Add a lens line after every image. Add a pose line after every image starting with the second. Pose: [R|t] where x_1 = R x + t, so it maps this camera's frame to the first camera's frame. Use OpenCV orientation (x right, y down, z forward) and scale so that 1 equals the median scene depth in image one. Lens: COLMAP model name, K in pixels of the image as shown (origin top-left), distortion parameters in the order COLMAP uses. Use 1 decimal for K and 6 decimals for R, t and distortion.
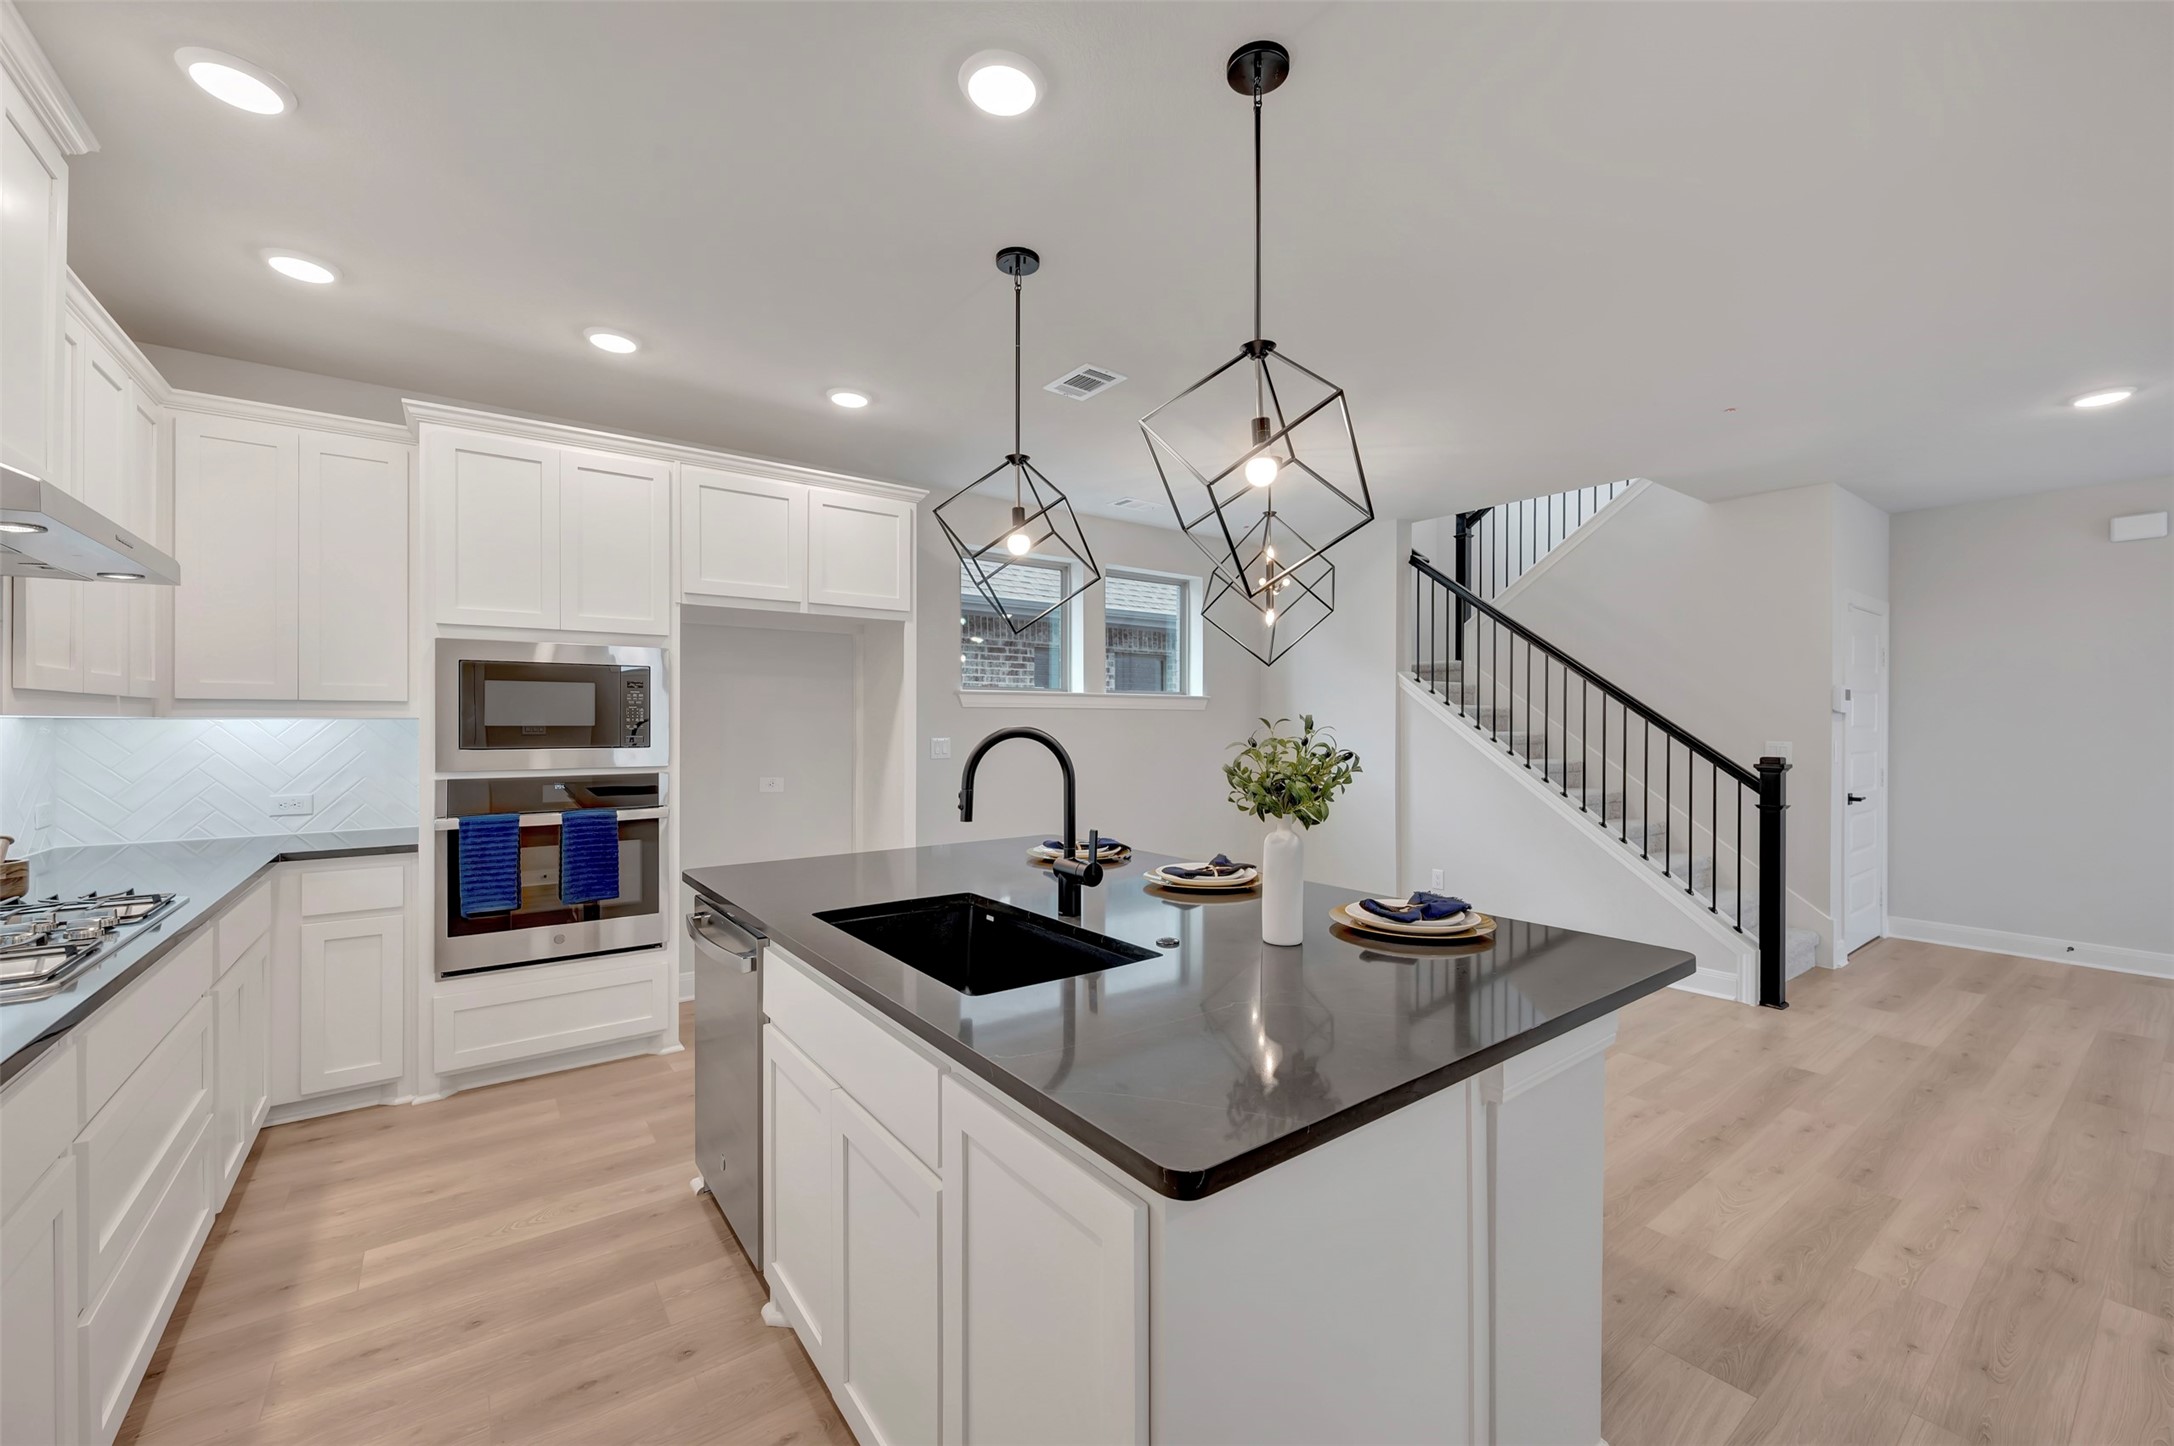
lens RADIAL K [[864.6, 0, 1087.0], [0, 864.6, 723.0], [0, 0, 1]] dist [-0.023120, 0.000141]
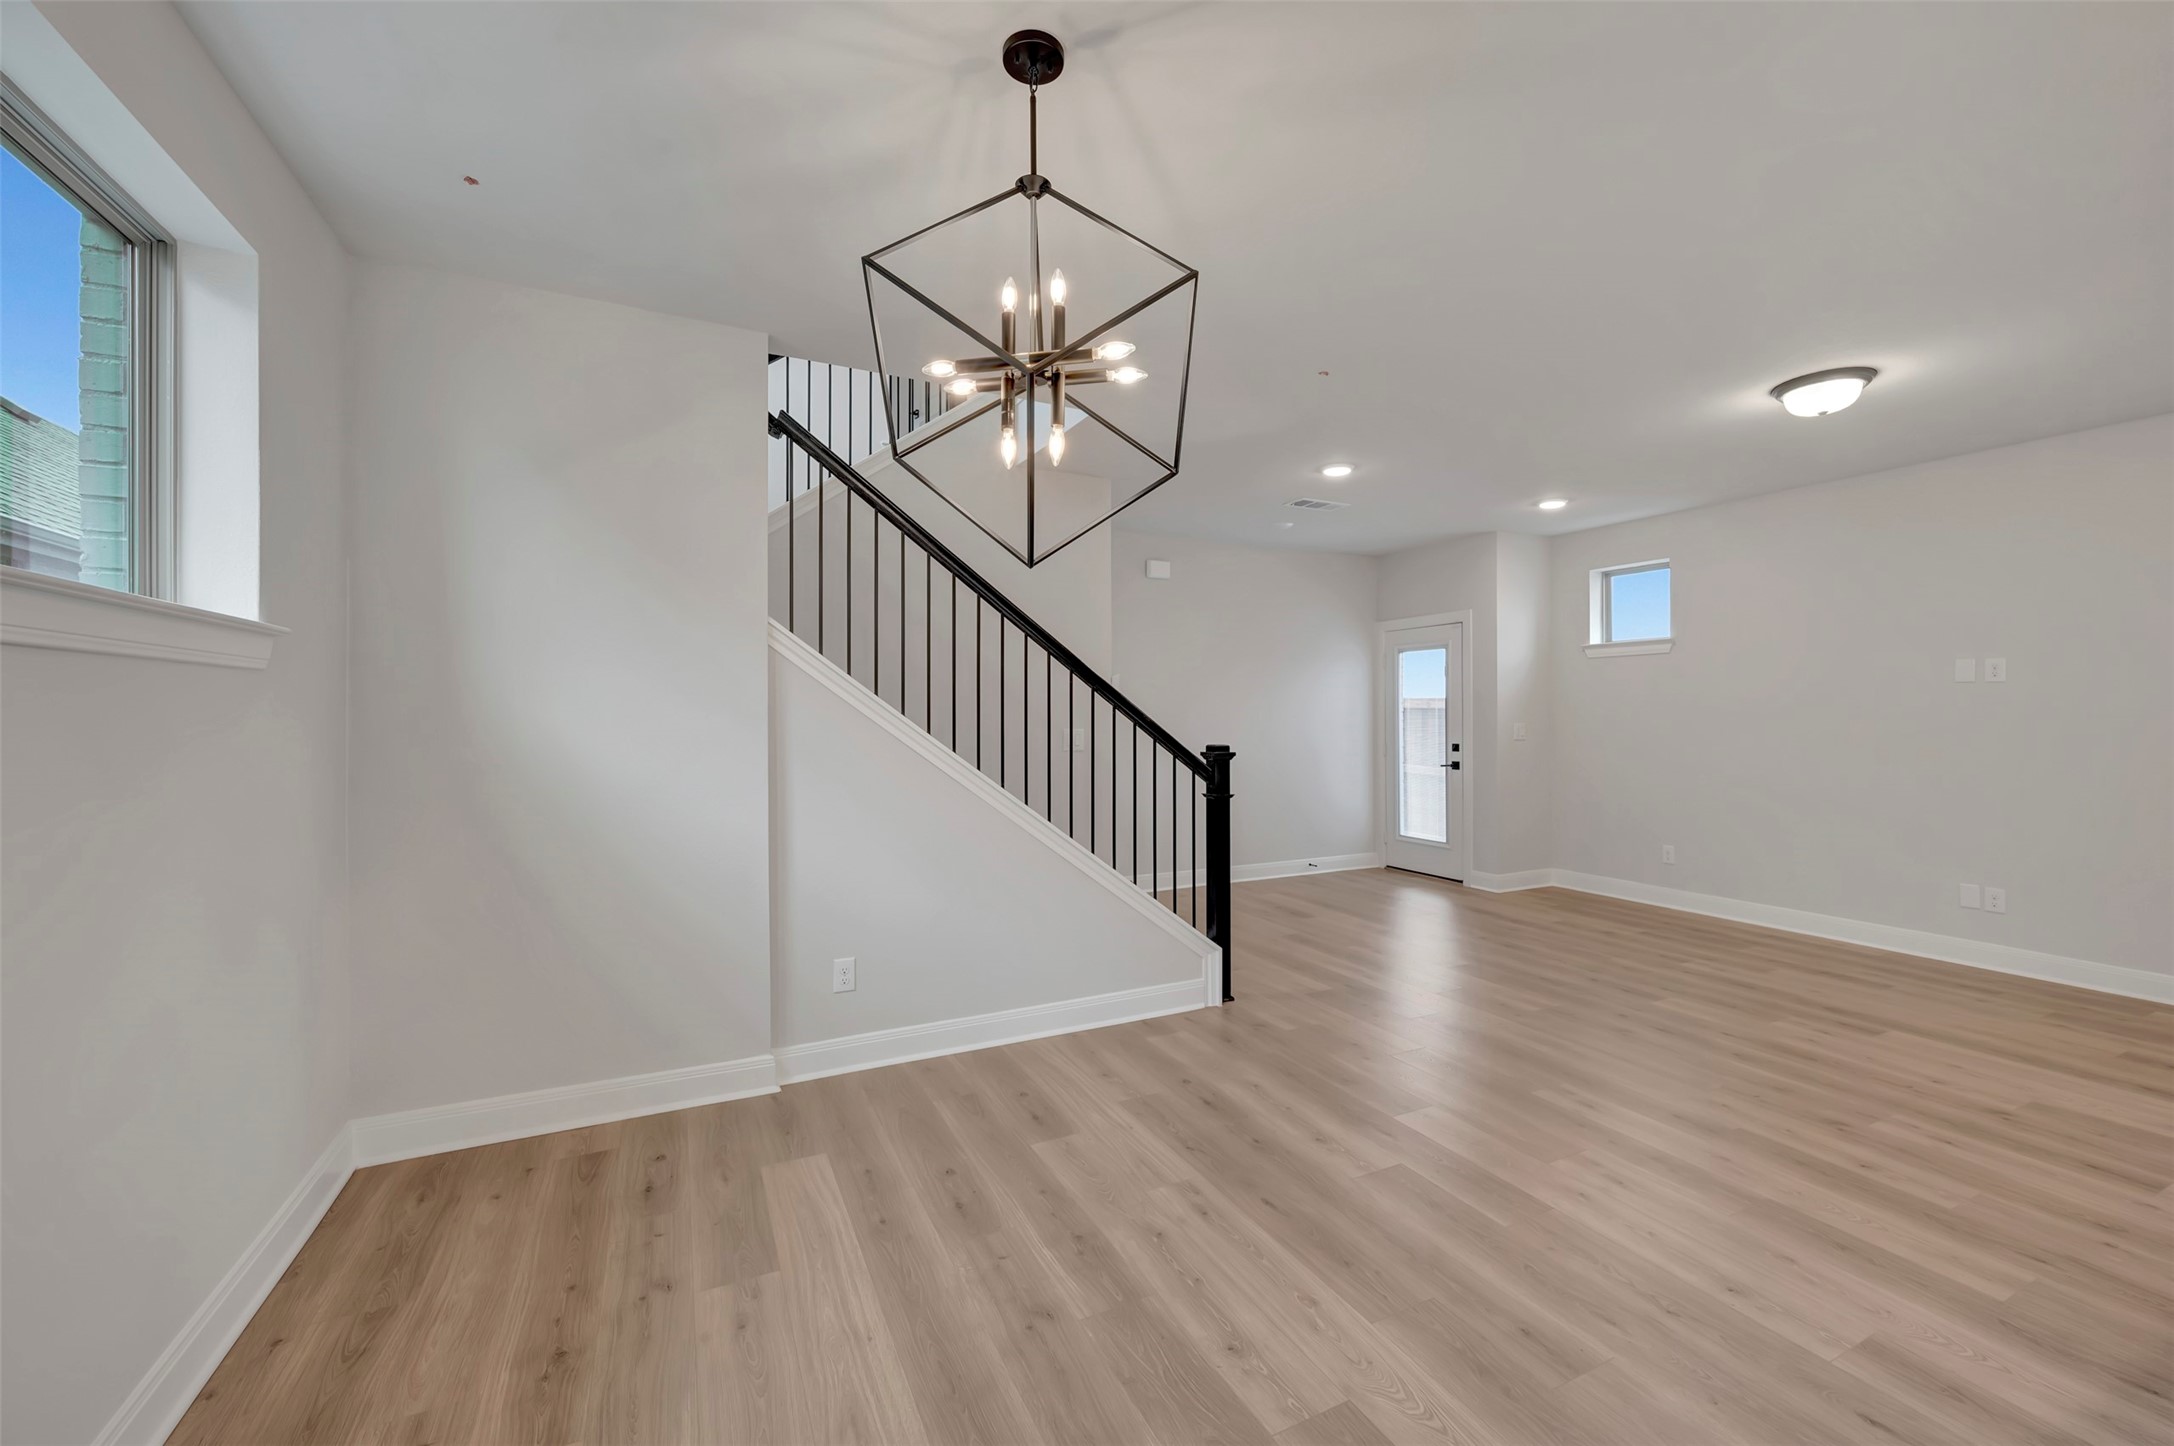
lens RADIAL K [[857.6, 0, 1103.6], [0, 857.6, 710.6], [0, 0, 1]] dist [-0.001693, 0.000142]
pose [[0.174720, 0.001133, 0.984618, -0.205293], [0.001591, 0.999998, -0.001433, 0.002470], [-0.984617, 0.001817, 0.174718, 1.044915]]
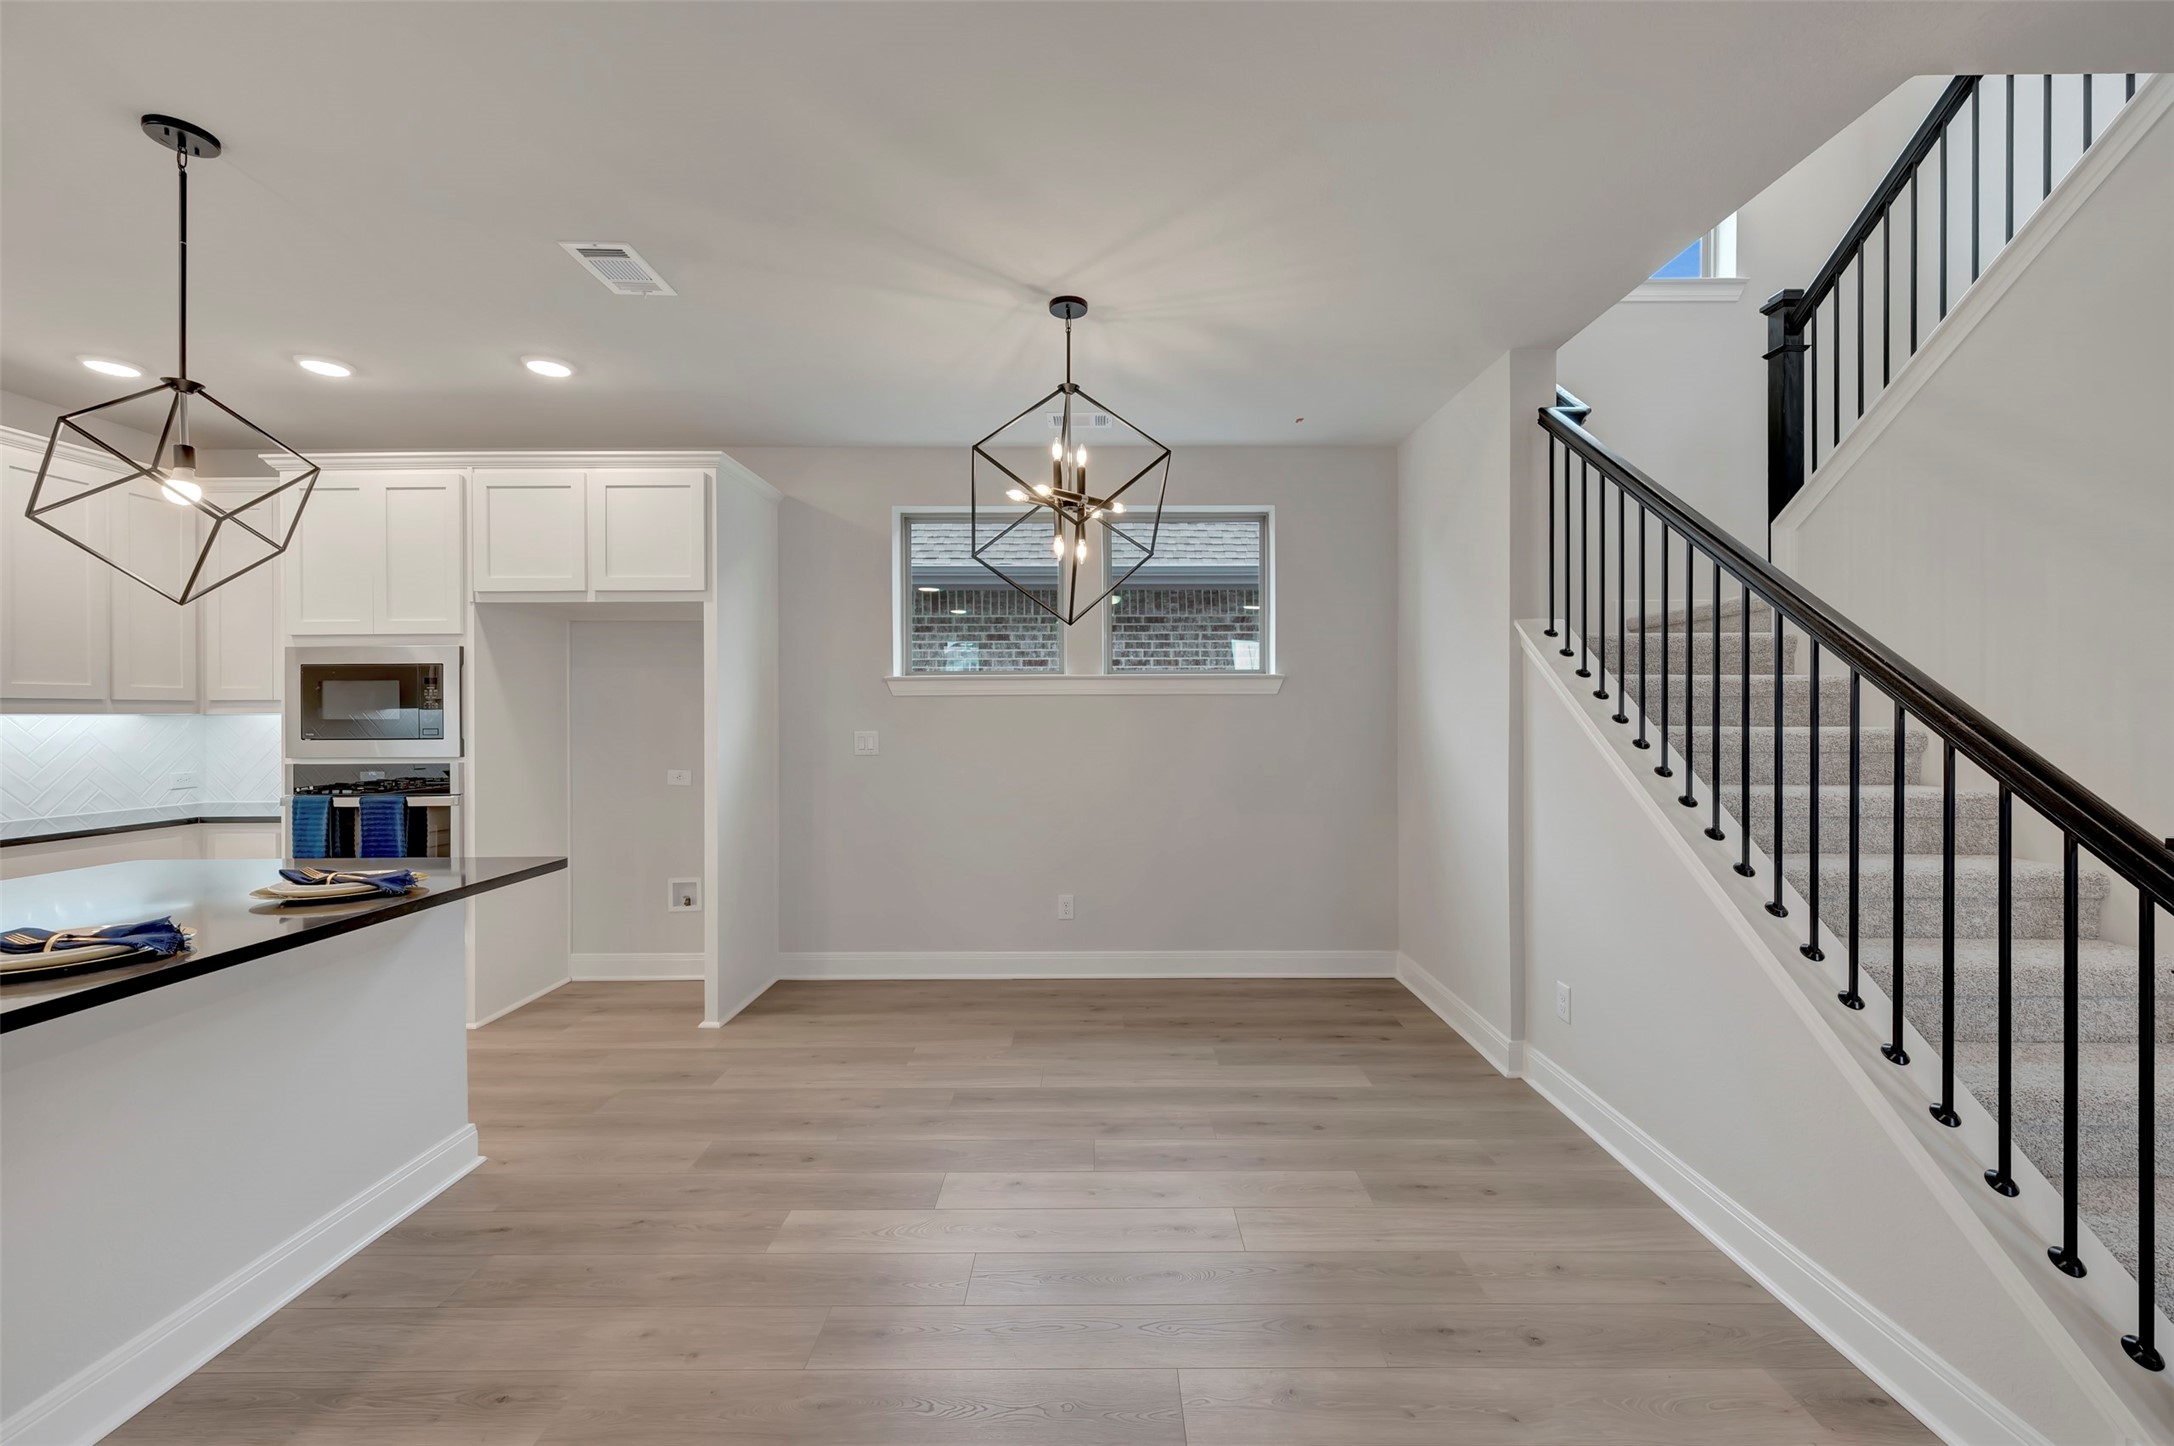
lens RADIAL K [[860.0, 0, 1095.1], [0, 860.0, 719.8], [0, 0, 1]] dist [0.000879, 0.000152]
pose [[0.800309, -0.000960, -0.599586, 0.715891], [0.005199, 0.999972, 0.005338, 0.002660], [0.599565, -0.007390, 0.800292, 0.574295]]
